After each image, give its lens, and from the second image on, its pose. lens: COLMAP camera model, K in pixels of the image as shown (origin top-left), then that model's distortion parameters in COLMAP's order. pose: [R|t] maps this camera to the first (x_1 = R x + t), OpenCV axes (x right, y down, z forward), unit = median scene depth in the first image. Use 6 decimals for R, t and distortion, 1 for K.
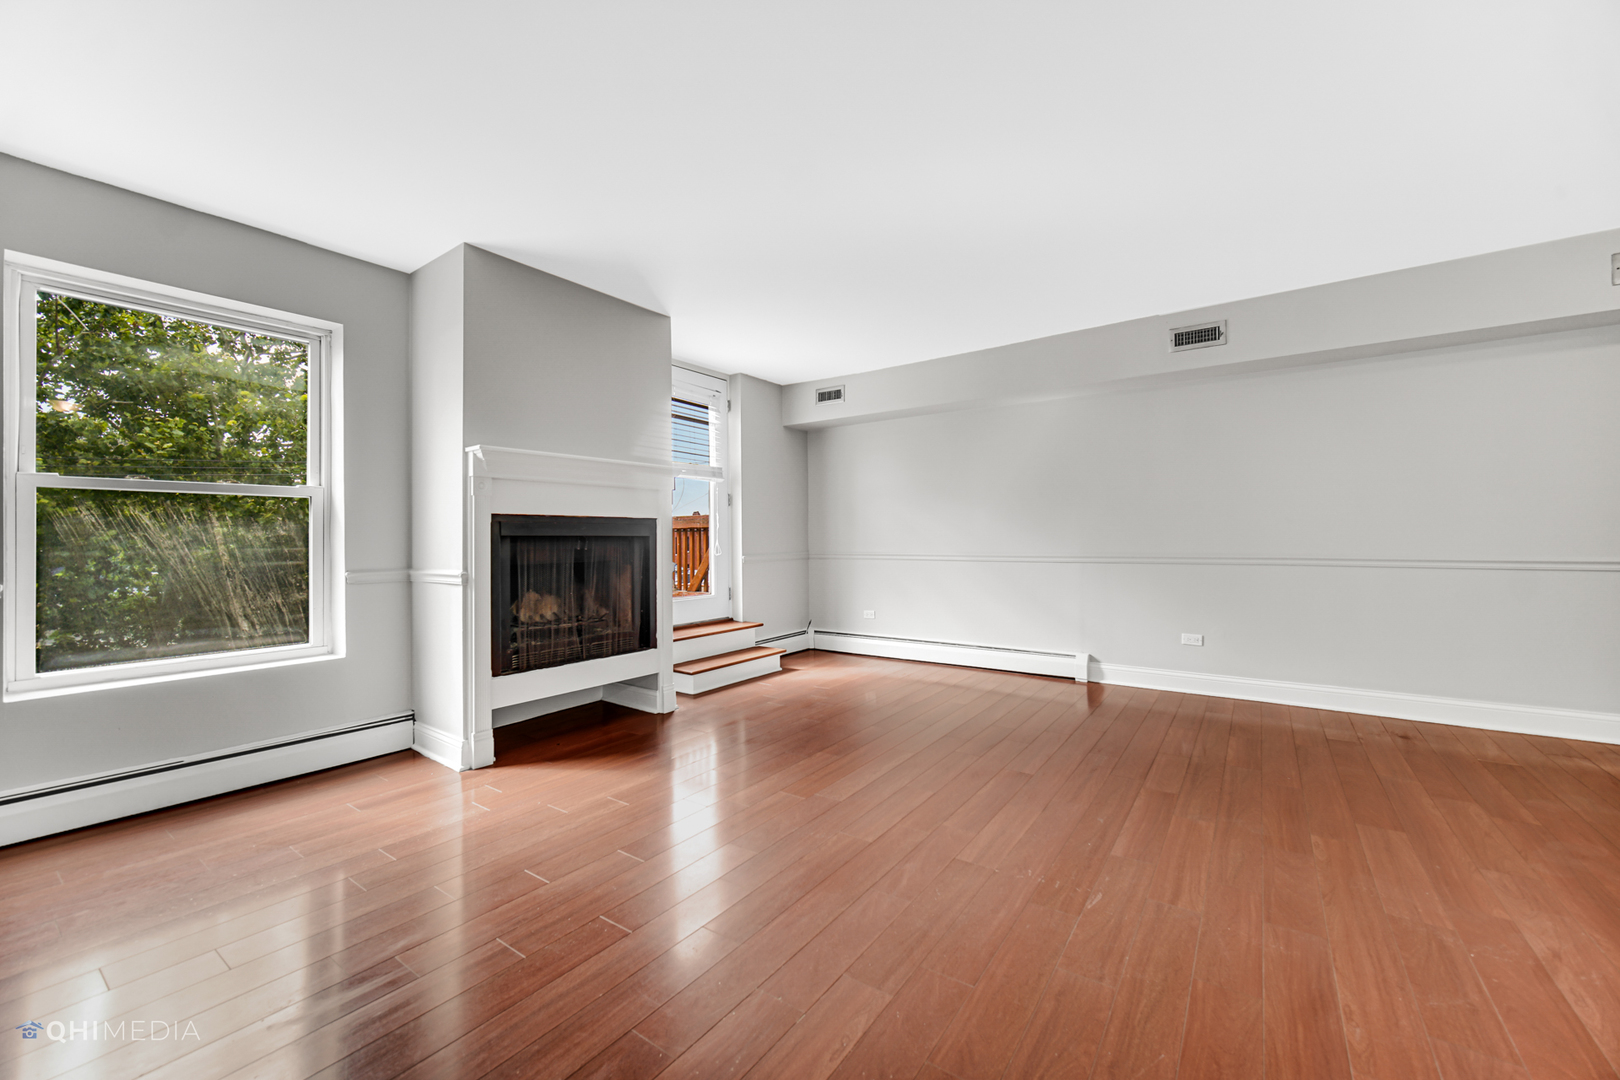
lens RADIAL K [[641.8, 0, 798.4], [0, 641.8, 531.6], [0, 0, 1]] dist [0.000940, -0.000028]
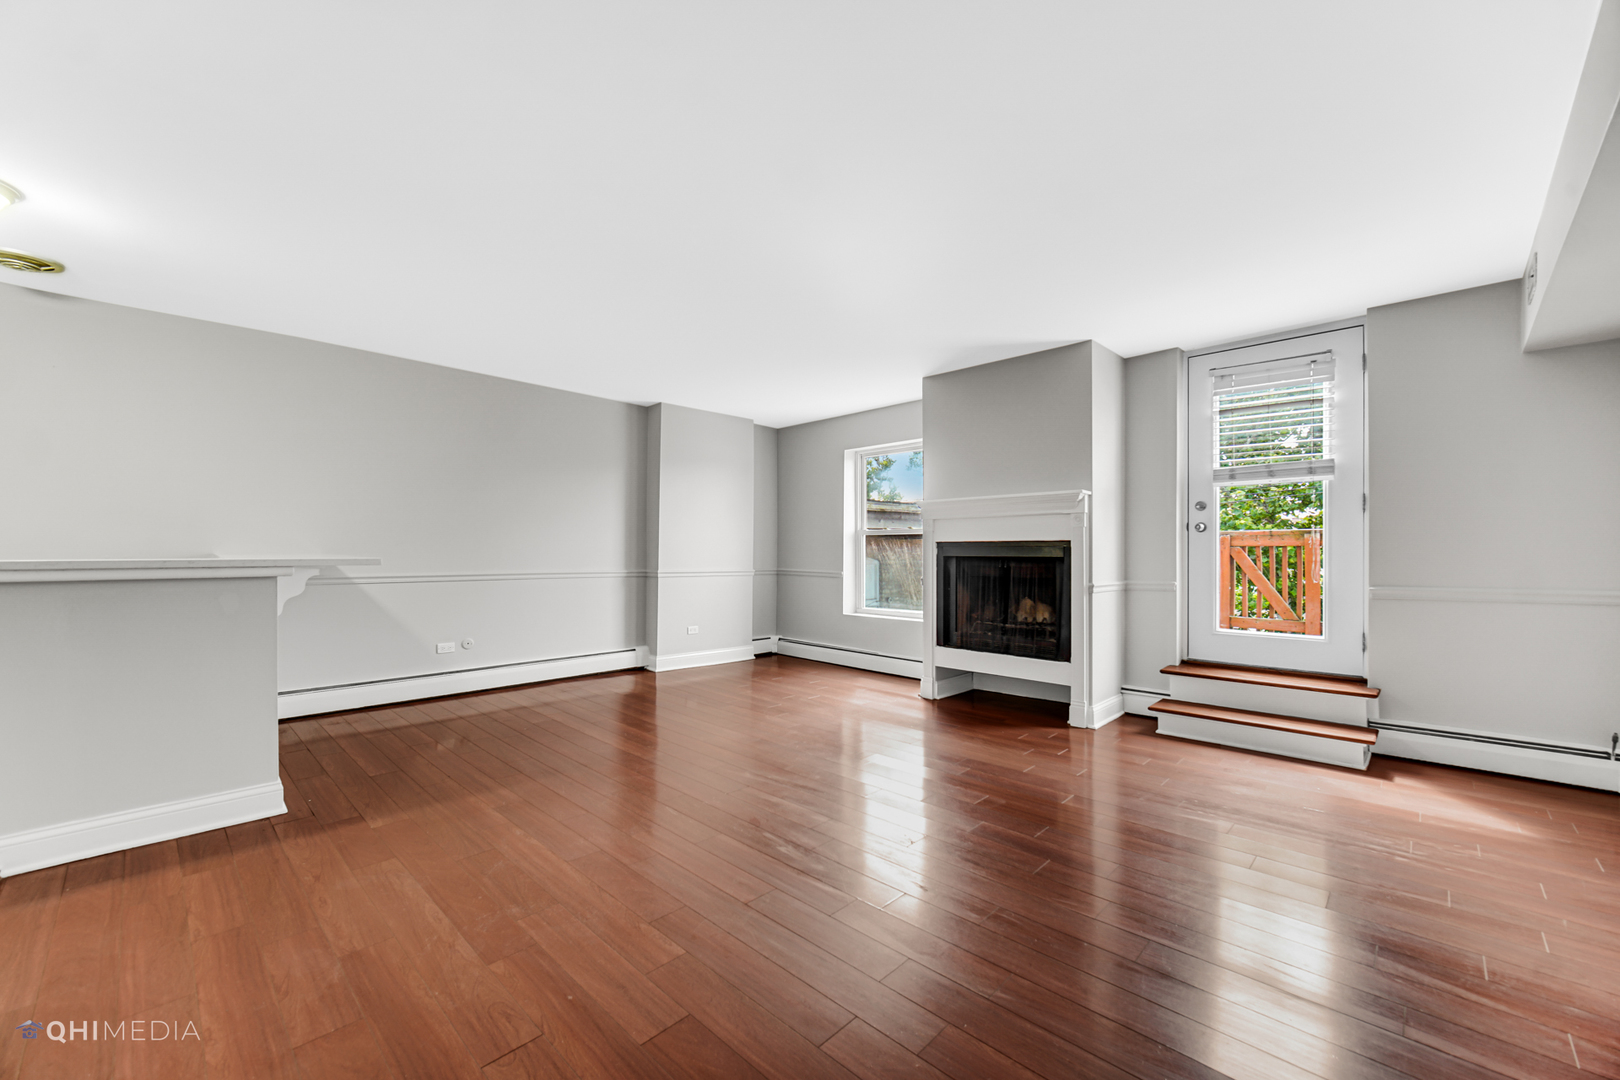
lens RADIAL K [[641.8, 0, 809.1], [0, 641.8, 549.1], [0, 0, 1]] dist [0.000940, -0.000028]
pose [[-0.139648, 0.004524, -0.990191, 0.860951], [0.012522, 0.999918, 0.002803, -0.014180], [0.990122, -0.012008, -0.139693, 0.698608]]
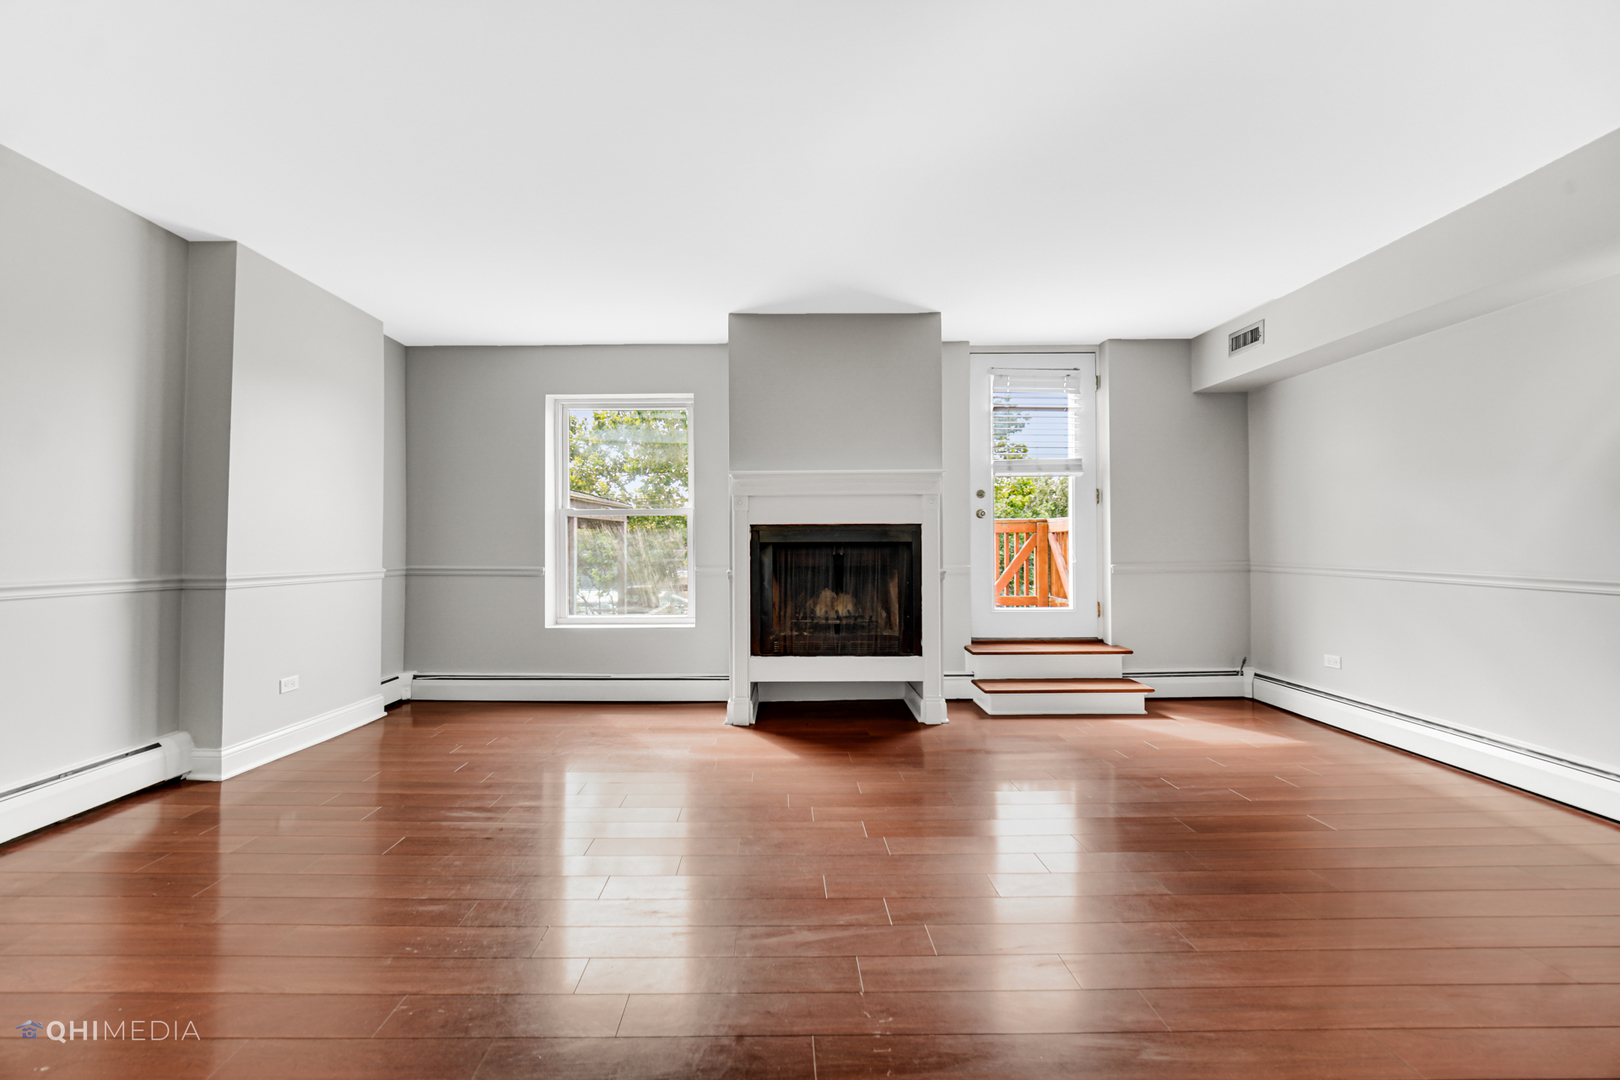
lens RADIAL K [[641.8, 0, 782.3], [0, 641.8, 536.1], [0, 0, 1]] dist [0.000940, -0.000028]
pose [[0.589022, -0.004242, -0.808106, 0.432924], [0.010344, 0.999944, 0.002290, -0.005879], [0.808051, -0.009708, 0.589033, 0.243935]]
